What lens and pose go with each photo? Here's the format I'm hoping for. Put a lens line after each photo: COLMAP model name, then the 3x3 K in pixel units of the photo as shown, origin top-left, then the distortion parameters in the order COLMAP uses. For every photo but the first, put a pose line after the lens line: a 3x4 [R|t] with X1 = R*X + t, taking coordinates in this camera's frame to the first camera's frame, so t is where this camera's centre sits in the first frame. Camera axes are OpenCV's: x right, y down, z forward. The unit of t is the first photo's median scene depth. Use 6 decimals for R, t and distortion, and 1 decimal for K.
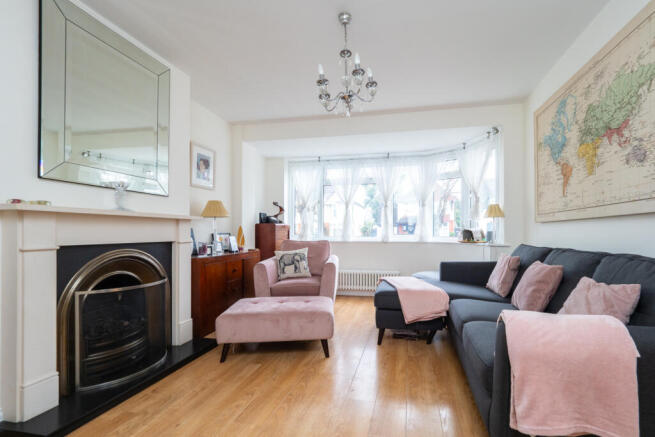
lens RADIAL K [[298.4, 0, 338.6], [0, 298.4, 230.0], [0, 0, 1]] dist [-0.001469, -0.000531]
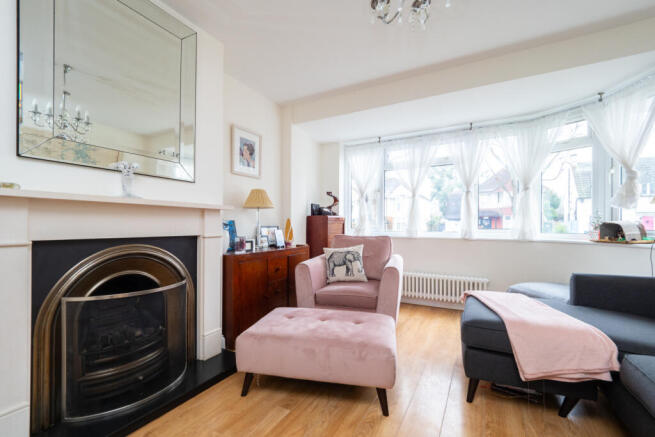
lens RADIAL K [[281.5, 0, 320.6], [0, 281.5, 223.3], [0, 0, 1]] dist [-0.002028, -0.000425]
pose [[0.960218, 0.002677, -0.279237, -0.003252], [-0.003305, 0.999993, -0.001777, 0.003869], [0.279230, 0.002630, 0.960221, 0.317090]]
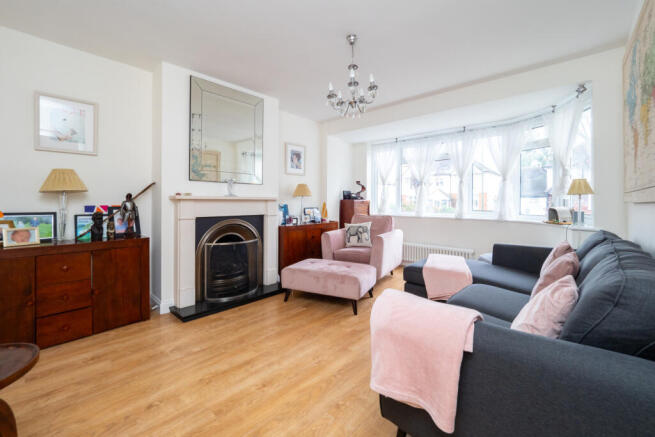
lens RADIAL K [[273.9, 0, 311.4], [0, 273.9, 199.8], [0, 0, 1]] dist [0.001416, 0.000045]
pose [[0.849240, -0.000396, -0.528007, 0.346564], [0.000020, 1.000000, -0.000719, -0.032525], [0.528007, 0.000600, 0.849240, -0.031753]]
